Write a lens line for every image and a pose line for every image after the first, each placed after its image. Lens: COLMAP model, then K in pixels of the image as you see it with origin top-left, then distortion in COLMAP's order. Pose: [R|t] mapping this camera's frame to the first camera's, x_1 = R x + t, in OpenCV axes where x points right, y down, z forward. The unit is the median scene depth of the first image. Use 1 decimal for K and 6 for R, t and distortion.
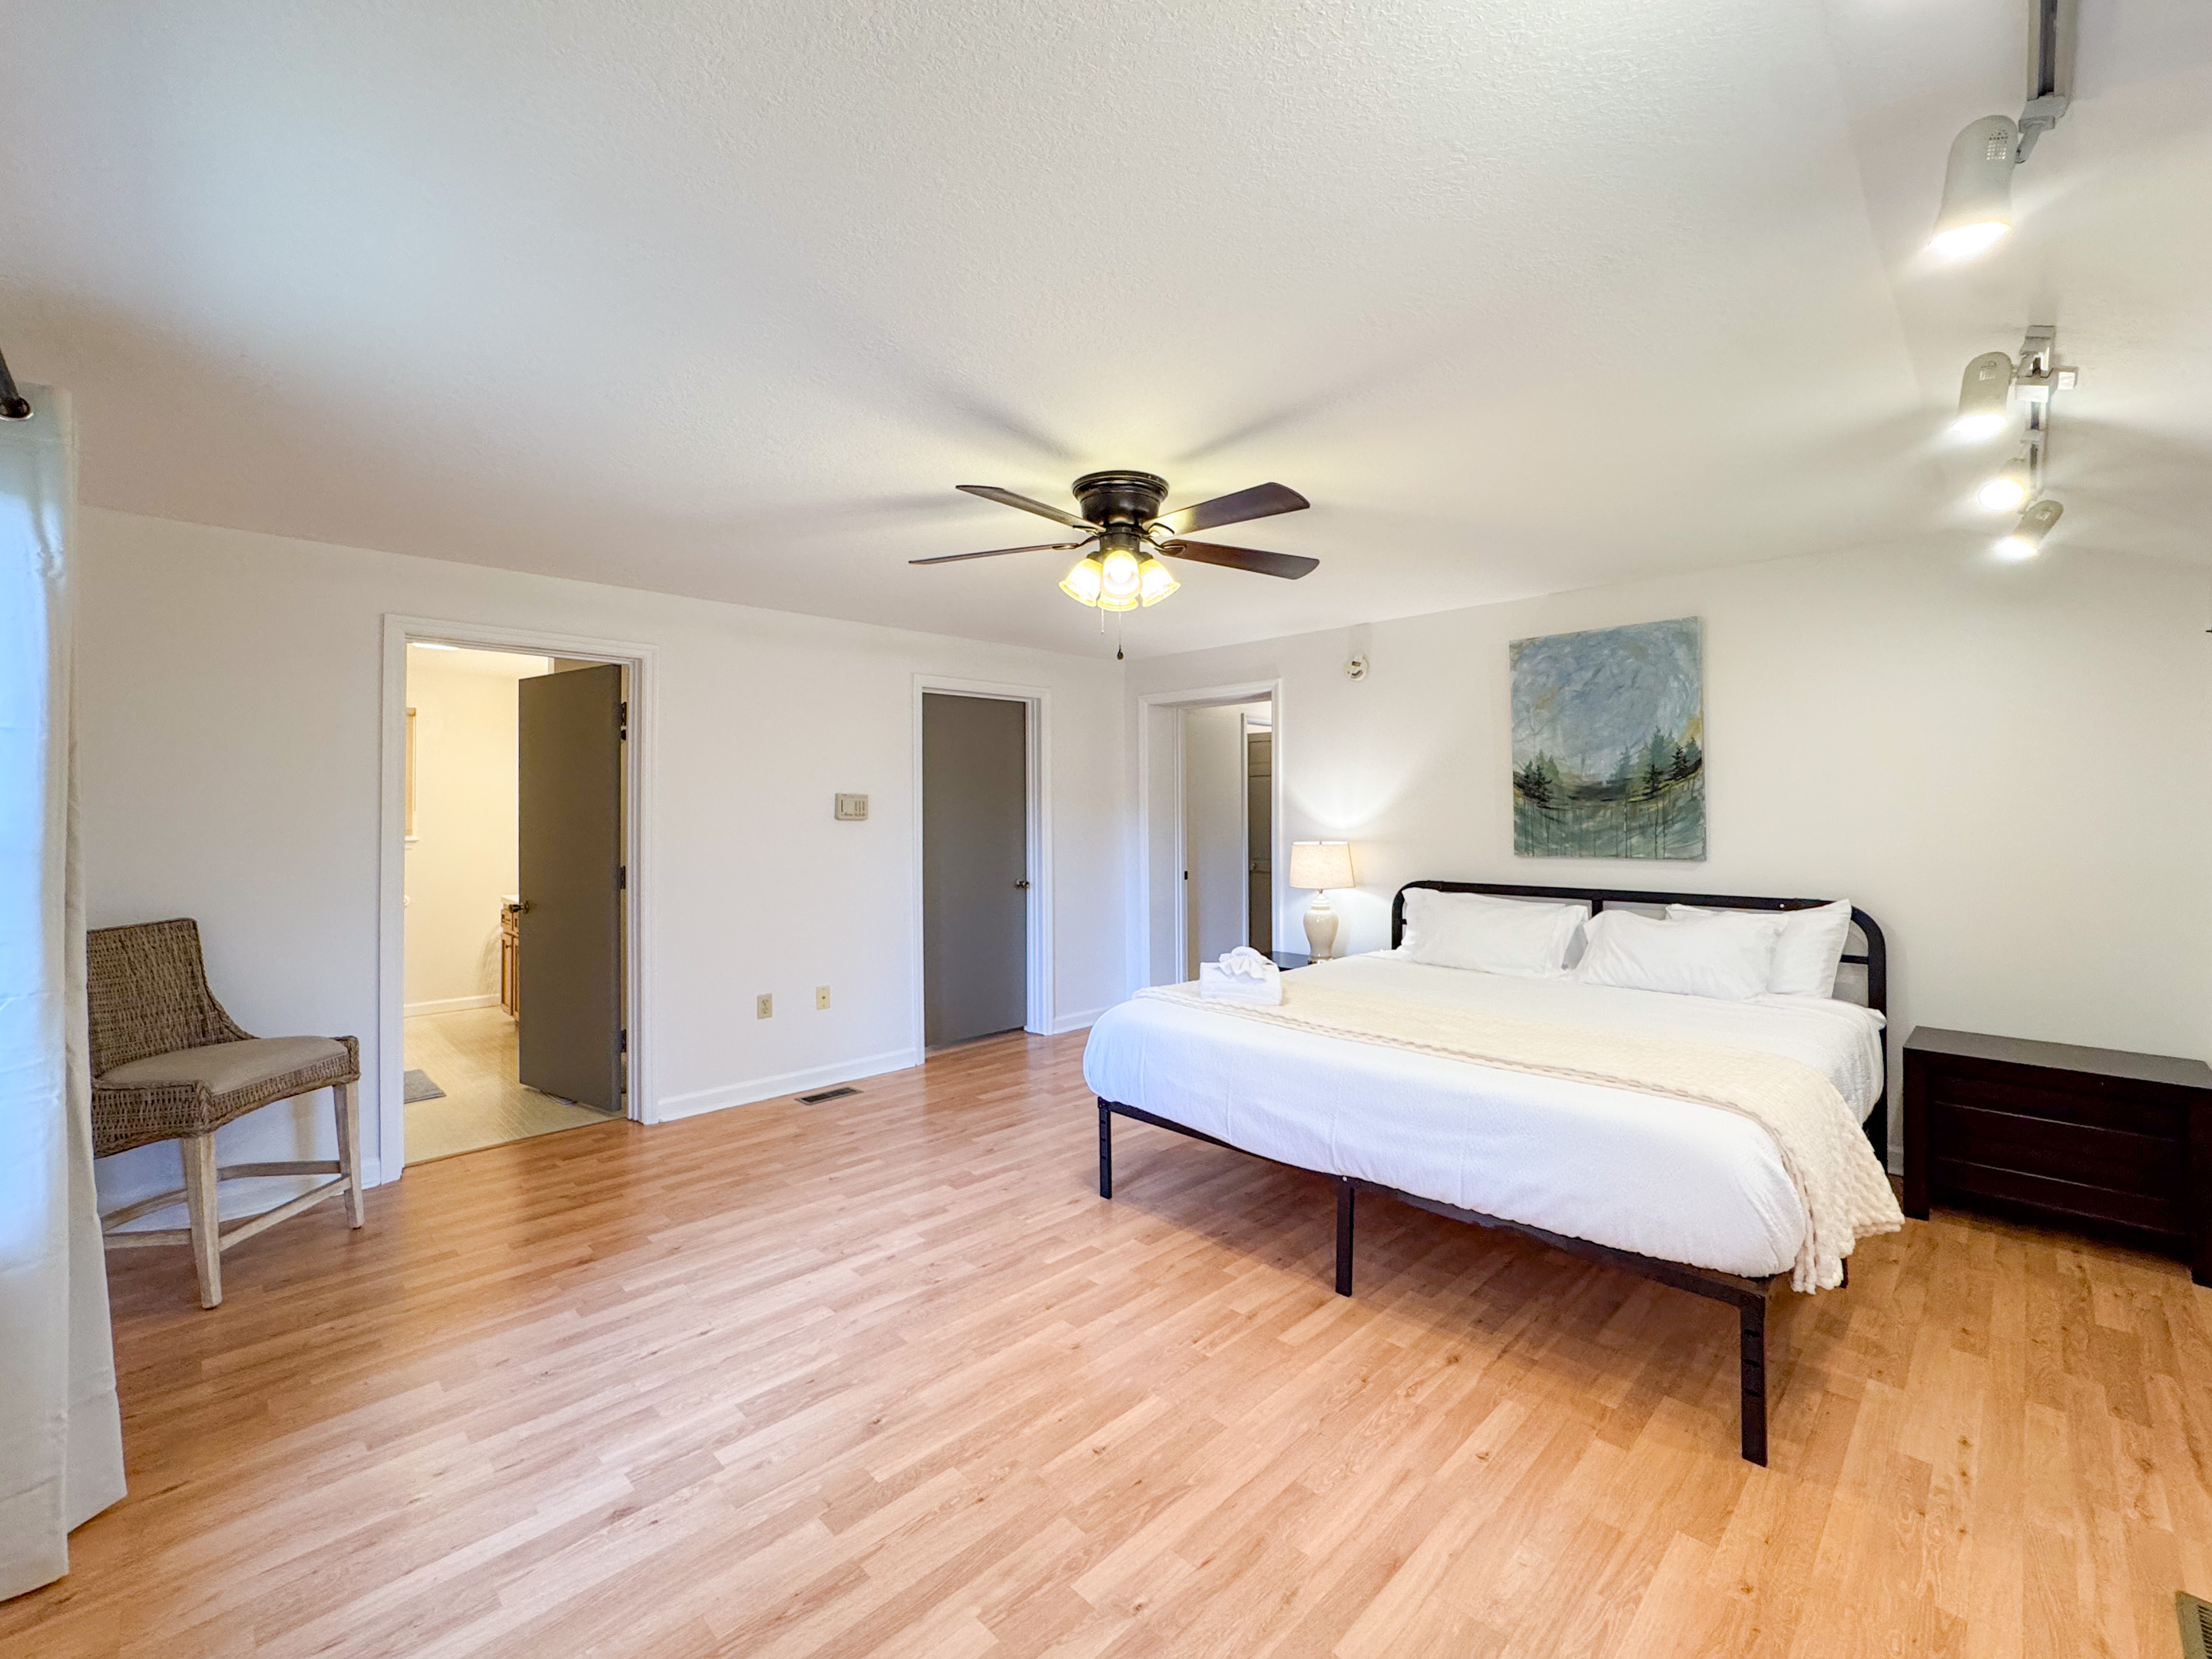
lens RADIAL K [[939.5, 0, 1106.5], [0, 939.5, 802.5], [0, 0, 1]] dist [-0.038908, 0.013616]
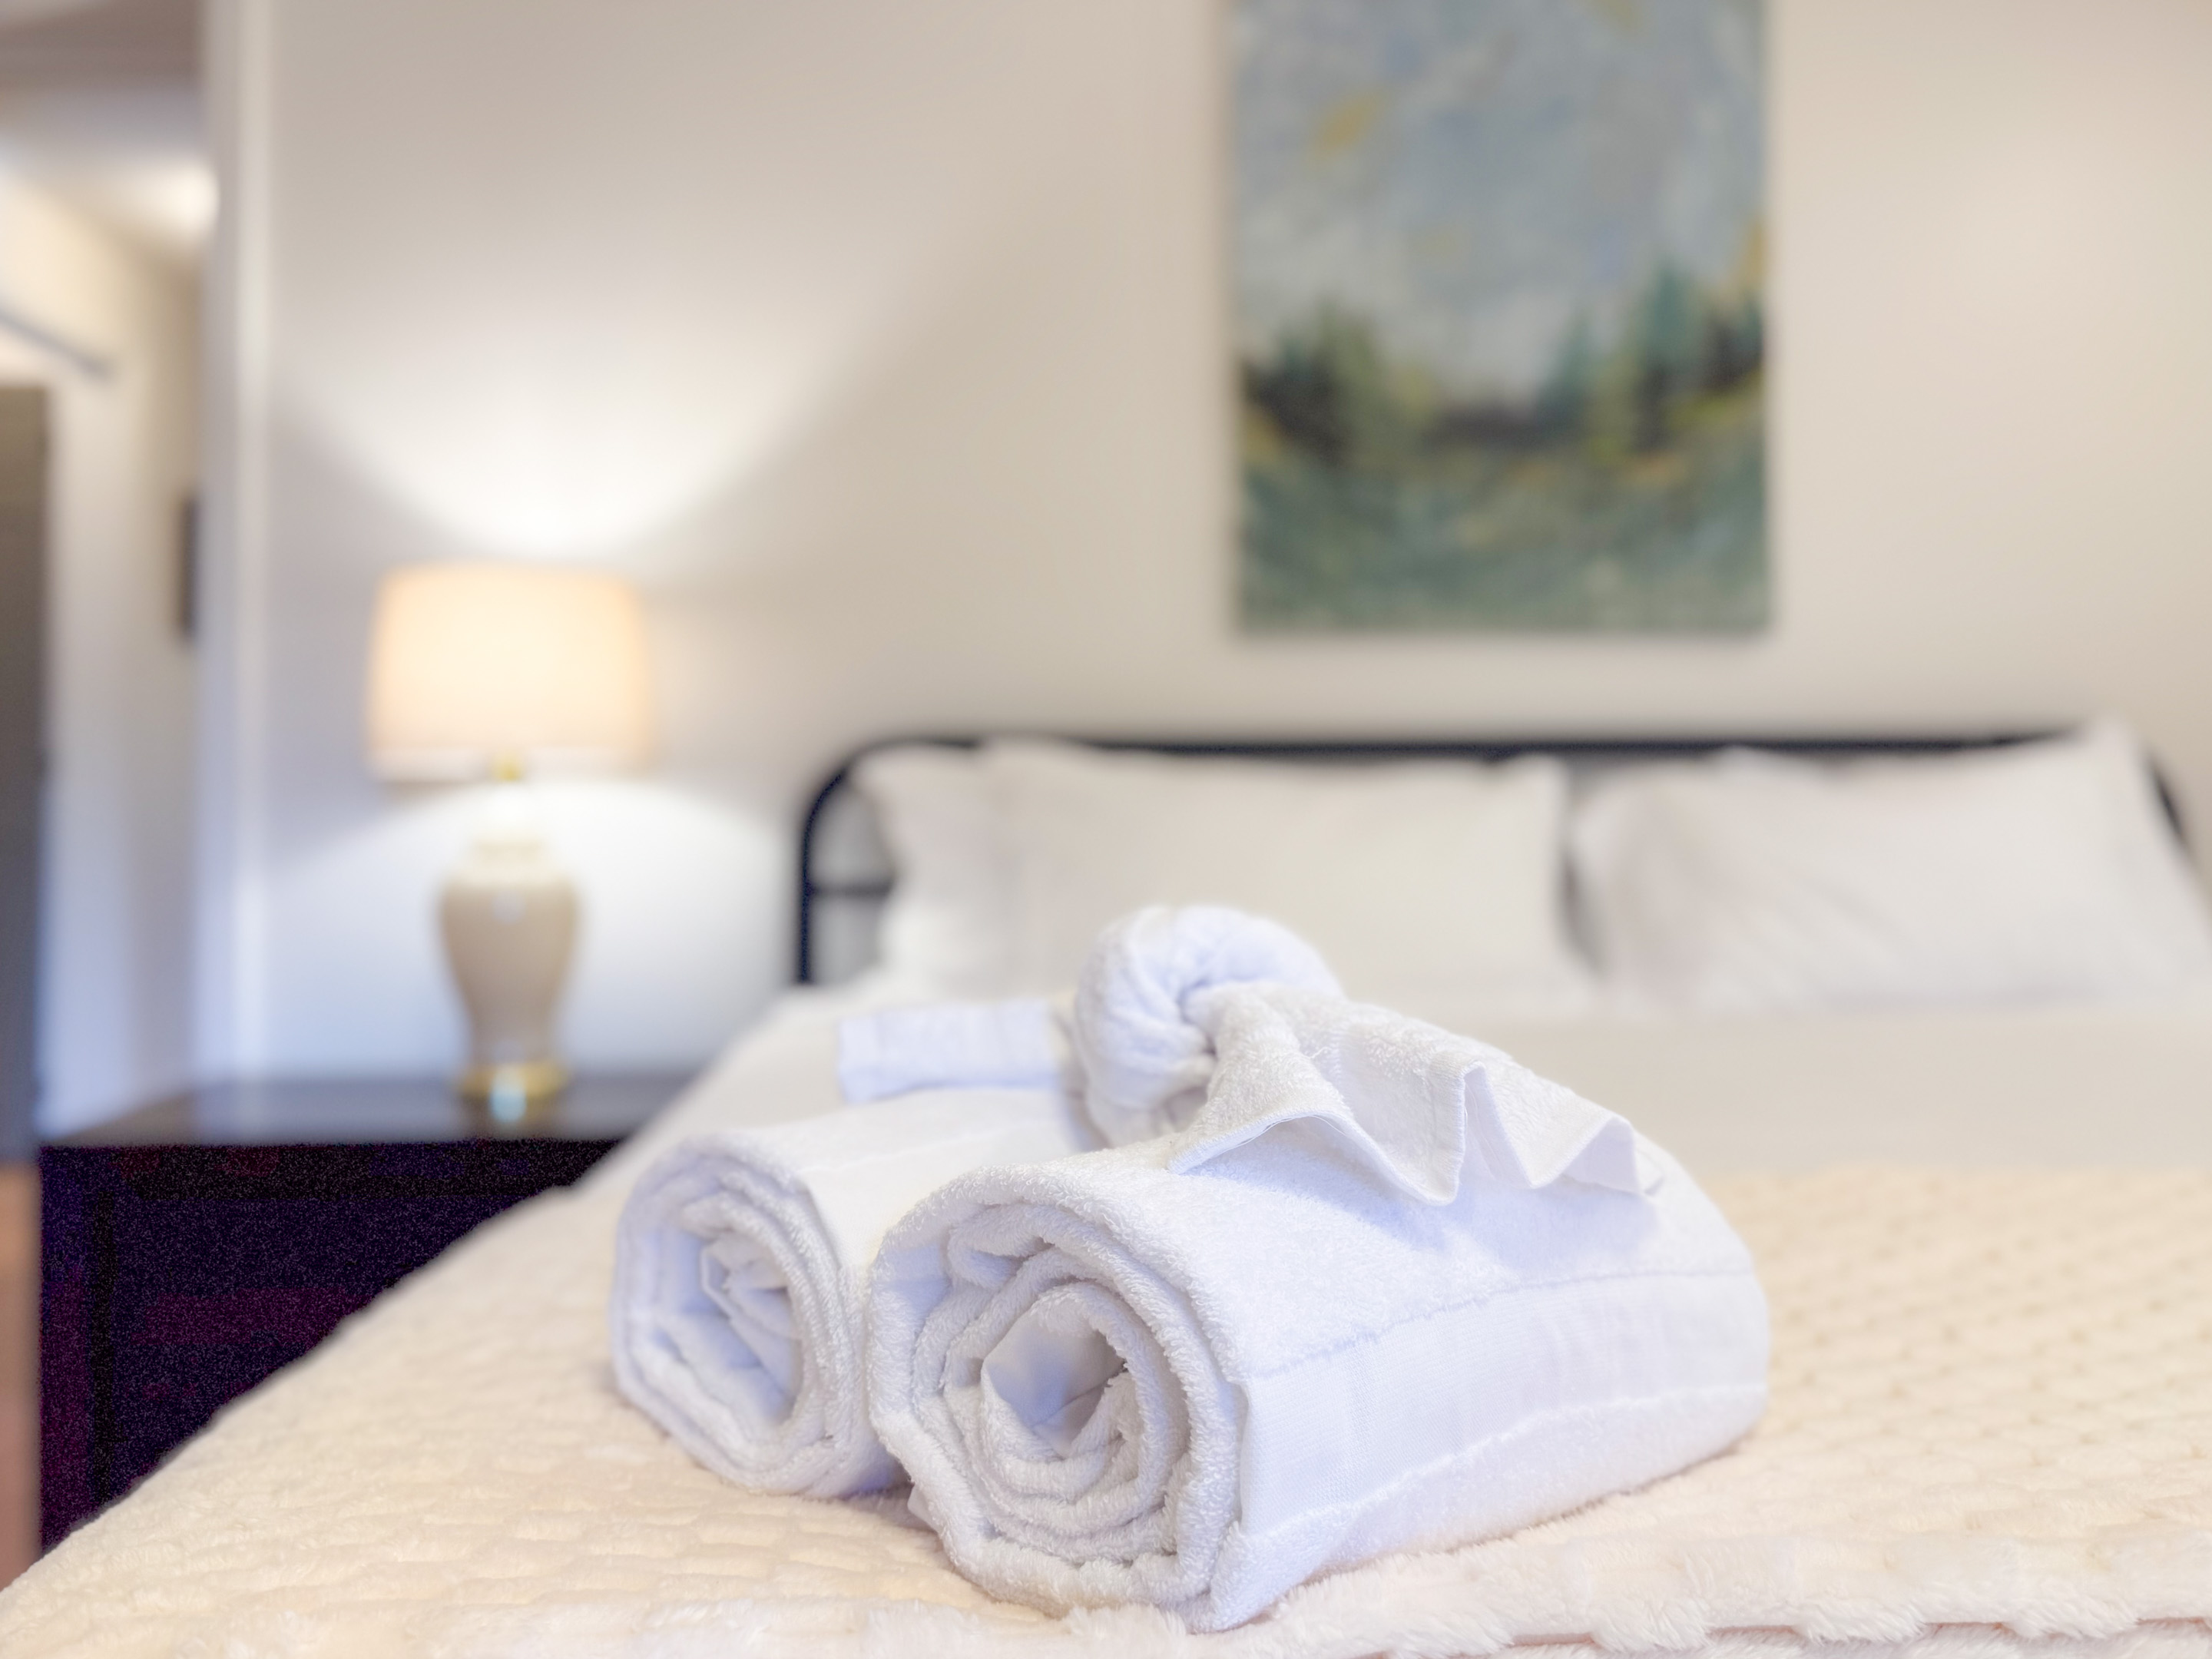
lens RADIAL K [[1620.4, 0, 1106.0], [0, 1620.4, 829.5], [0, 0, 1]] dist [-0.038419, -0.000550]
pose [[0.643168, -0.003043, 0.765719, 0.018084], [0.001066, 0.999995, 0.003078, 0.133404], [-0.765724, -0.001164, 0.643168, 0.801675]]
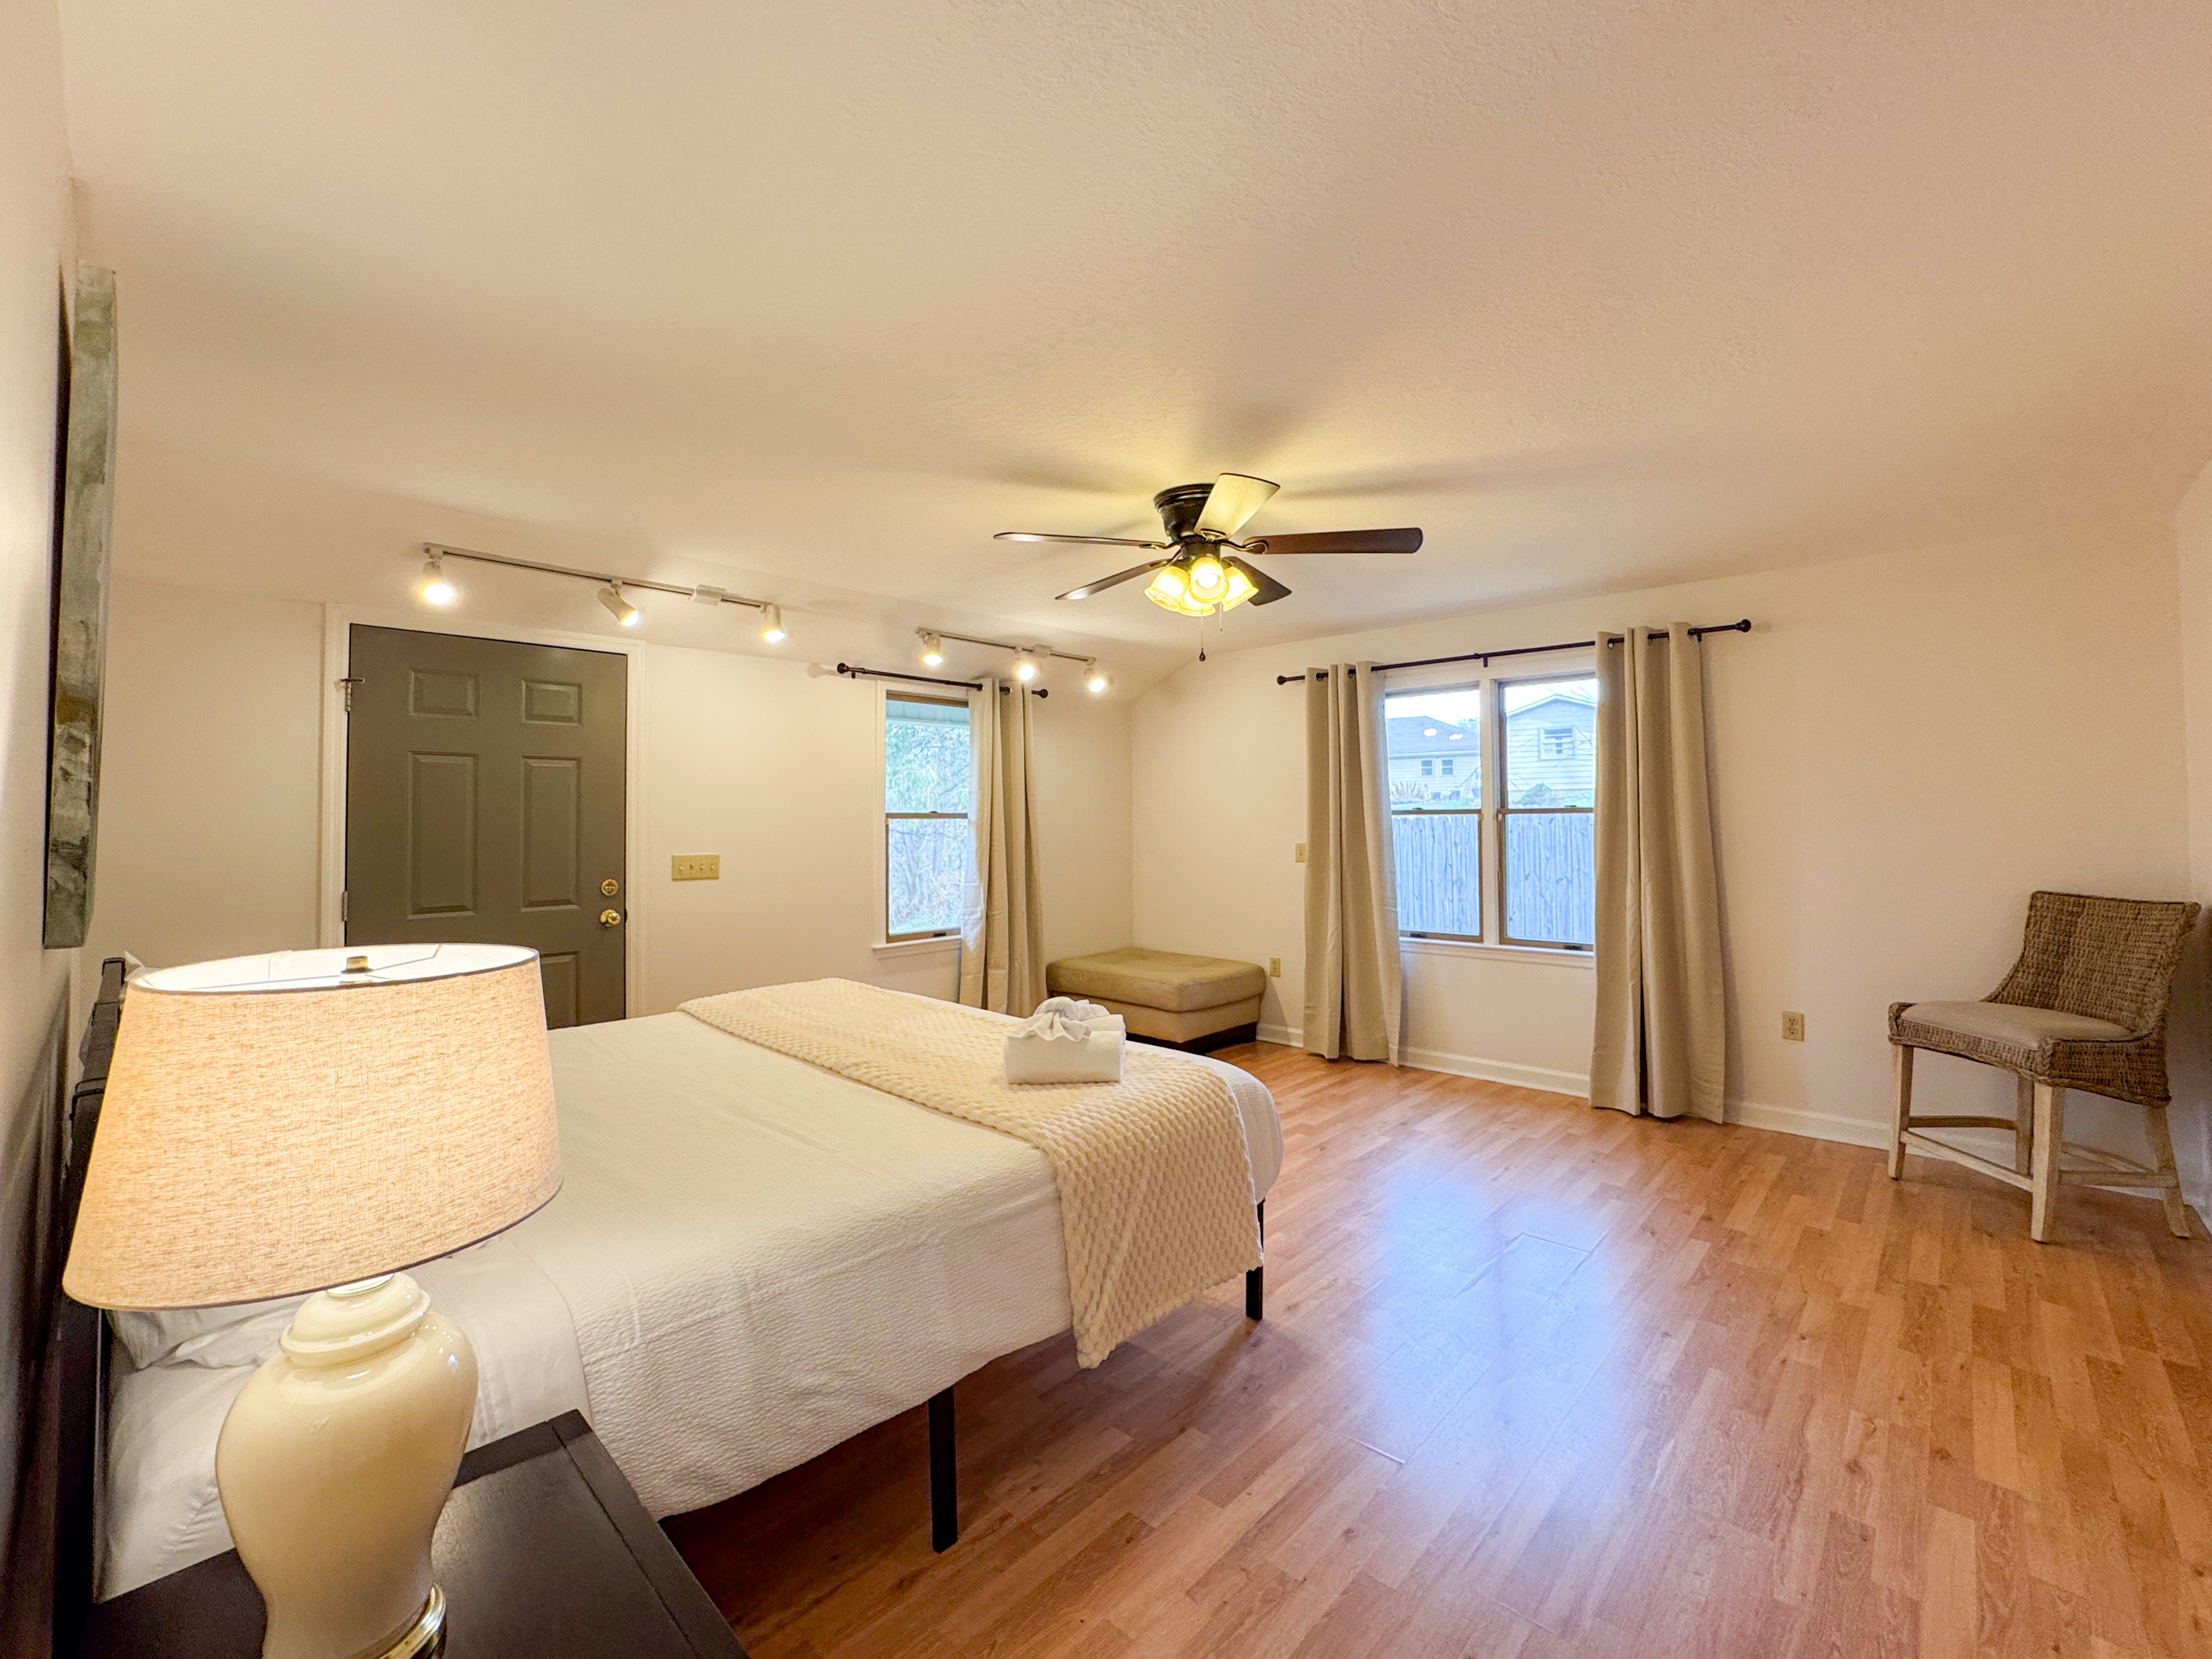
lens RADIAL K [[939.5, 0, 1106.5], [0, 939.5, 802.5], [0, 0, 1]] dist [-0.038908, 0.013616]
pose [[-0.999379, 0.012539, -0.032922, 0.116567], [0.013593, 0.999396, -0.031969, 0.029033], [0.032501, -0.032397, -0.998947, 1.499580]]
